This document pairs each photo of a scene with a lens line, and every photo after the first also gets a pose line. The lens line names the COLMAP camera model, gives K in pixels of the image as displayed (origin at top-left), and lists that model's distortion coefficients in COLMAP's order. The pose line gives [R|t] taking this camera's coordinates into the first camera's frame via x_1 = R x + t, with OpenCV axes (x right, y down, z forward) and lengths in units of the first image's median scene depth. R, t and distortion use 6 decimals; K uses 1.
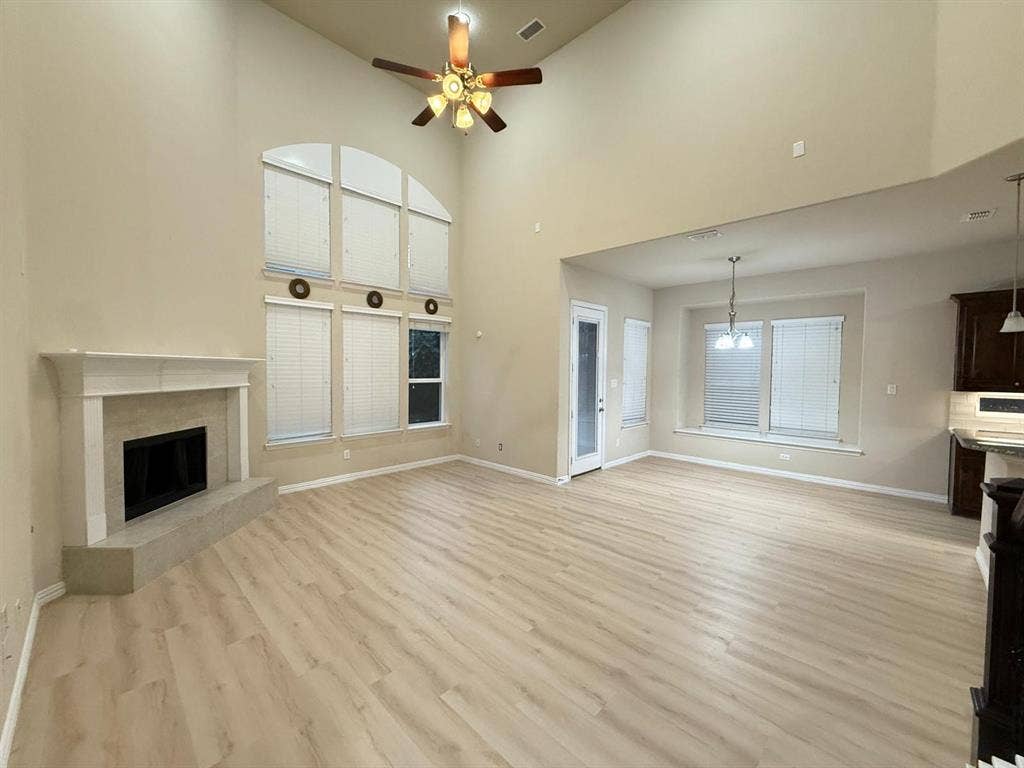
lens RADIAL K [[411.5, 0, 505.8], [0, 411.5, 380.2], [0, 0, 1]] dist [0.000738, 0.000290]
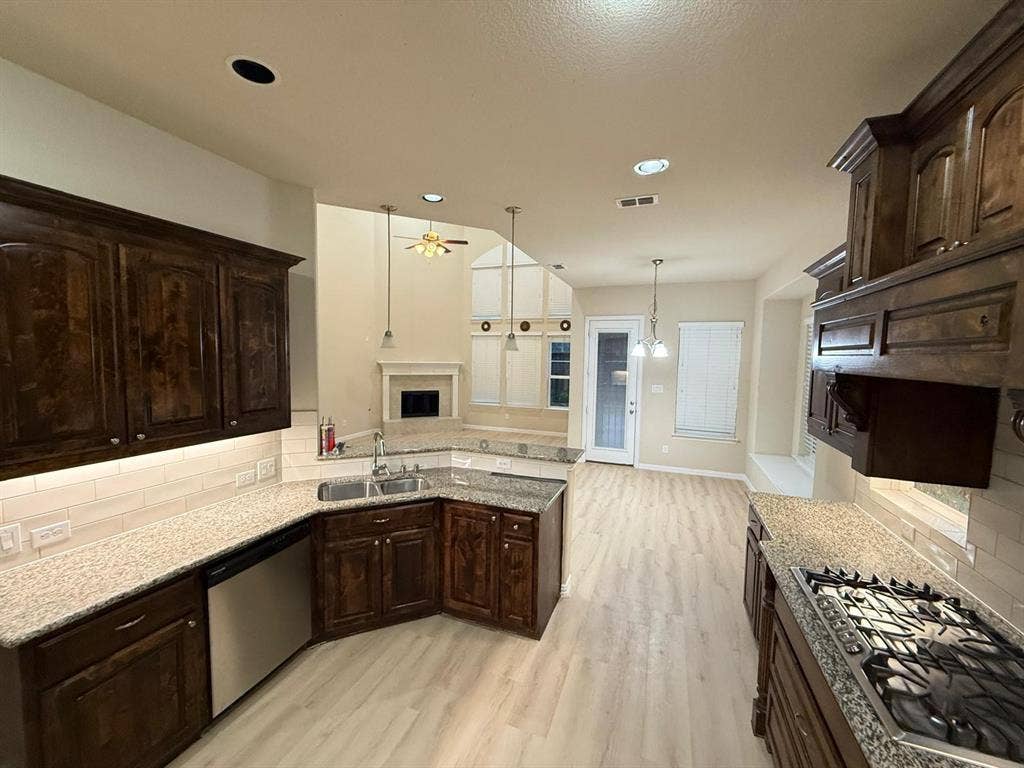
lens RADIAL K [[411.5, 0, 507.1], [0, 411.5, 383.9], [0, 0, 1]] dist [0.000738, 0.000290]
pose [[0.385079, 0.061556, -0.920828, 1.435562], [-0.040748, 0.997934, 0.049670, -0.054470], [0.921984, 0.018395, 0.386792, 0.365588]]
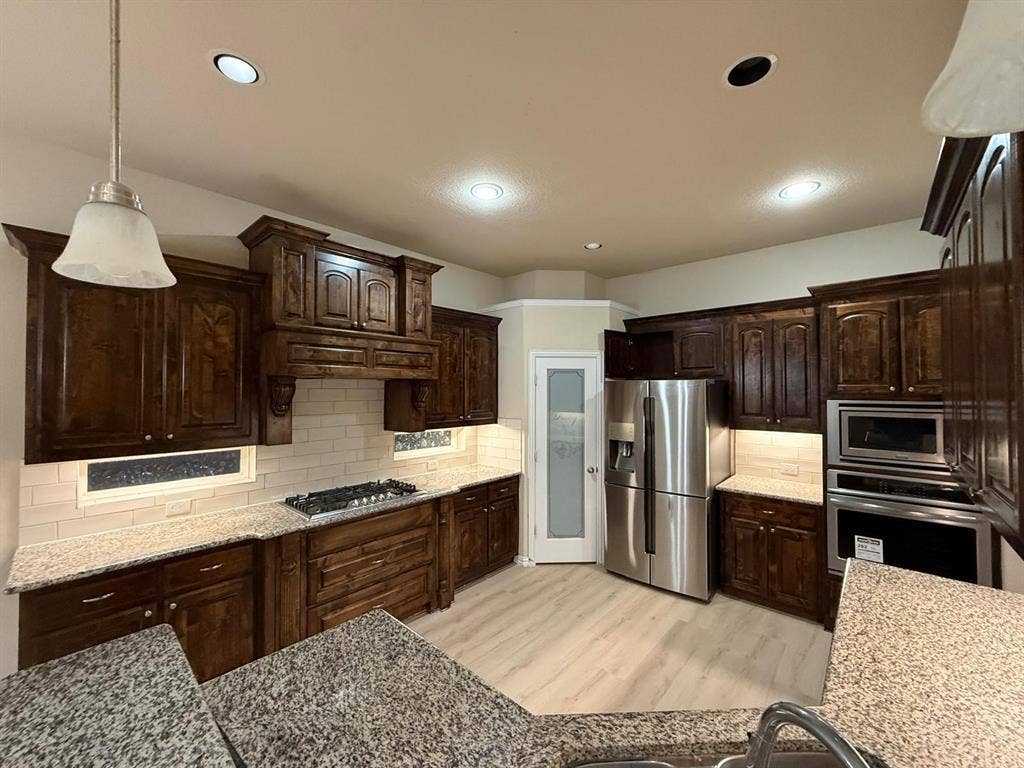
lens RADIAL K [[411.5, 0, 508.1], [0, 411.5, 382.3], [0, 0, 1]] dist [0.000738, 0.000290]
pose [[-0.031778, 0.009439, 0.999450, 0.656258], [0.028090, 0.999569, -0.008547, -0.038415], [-0.999100, 0.027803, -0.032030, 0.521915]]
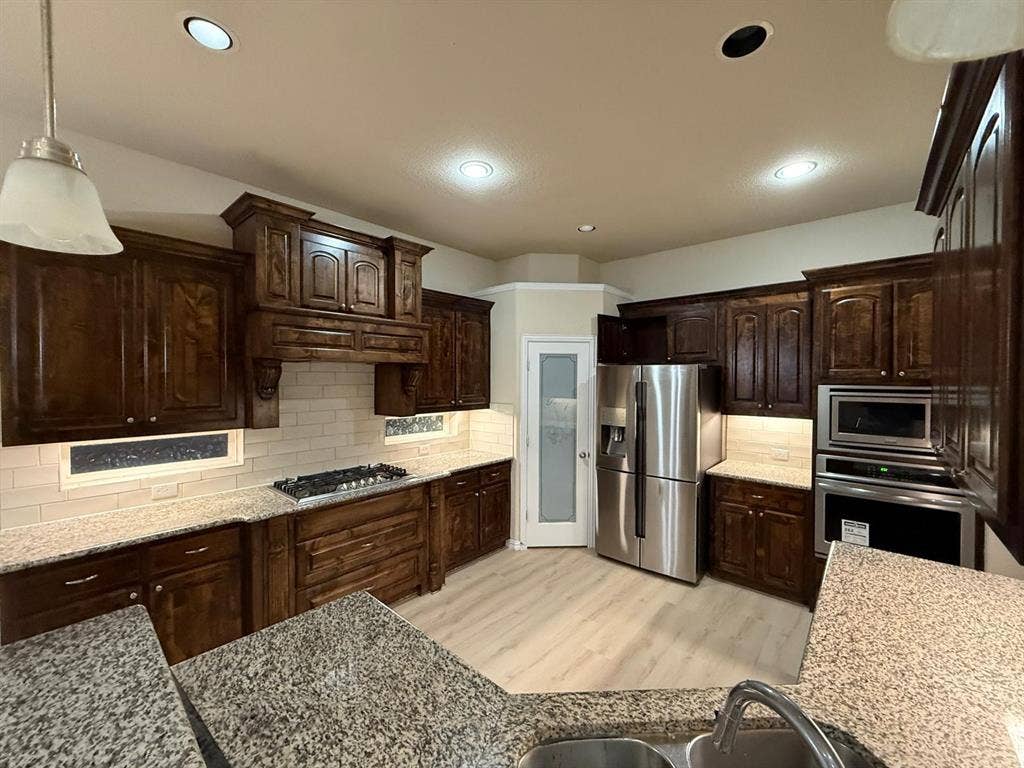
lens RADIAL K [[411.5, 0, 508.3], [0, 411.5, 382.2], [0, 0, 1]] dist [0.000738, 0.000290]
pose [[-0.038753, -0.021929, 0.999008, 0.661504], [0.024715, 0.999432, 0.022897, -0.033538], [-0.998943, 0.025577, -0.038189, 0.511277]]
